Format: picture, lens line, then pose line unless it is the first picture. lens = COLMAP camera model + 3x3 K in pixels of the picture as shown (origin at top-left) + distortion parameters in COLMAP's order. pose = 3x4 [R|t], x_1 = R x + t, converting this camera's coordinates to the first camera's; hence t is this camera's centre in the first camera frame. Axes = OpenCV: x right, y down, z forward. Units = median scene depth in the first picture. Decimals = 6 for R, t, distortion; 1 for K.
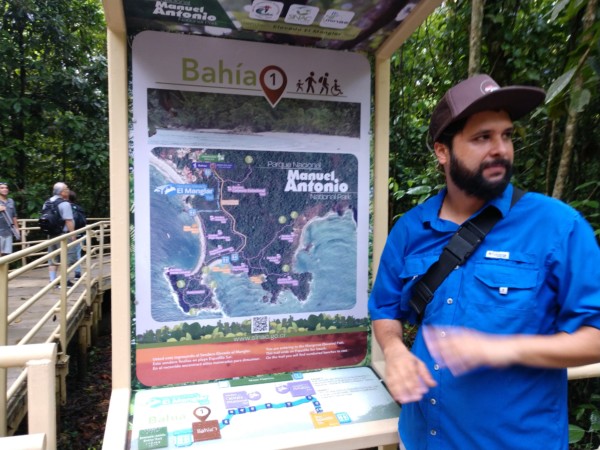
lens RADIAL K [[483.8, 0, 300.0], [0, 483.8, 225.0], [0, 0, 1]] dist [0.023270, 0.003958]
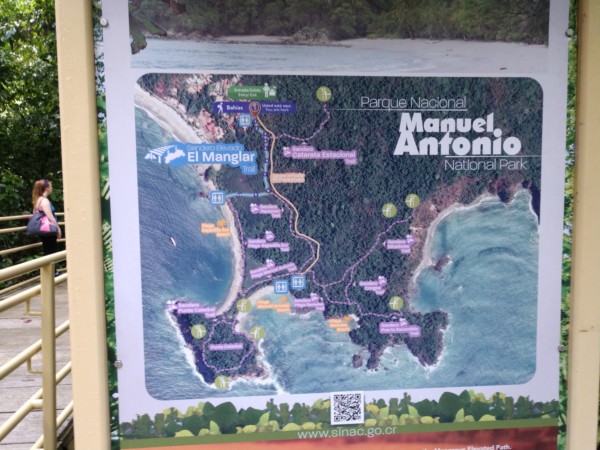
lens RADIAL K [[483.8, 0, 300.0], [0, 483.8, 225.0], [0, 0, 1]] dist [0.023270, 0.003958]
pose [[0.979550, -0.001316, -0.201197, -0.026358], [0.004407, 0.999879, 0.014912, -0.003515], [0.201153, -0.015494, 0.979437, 0.482037]]
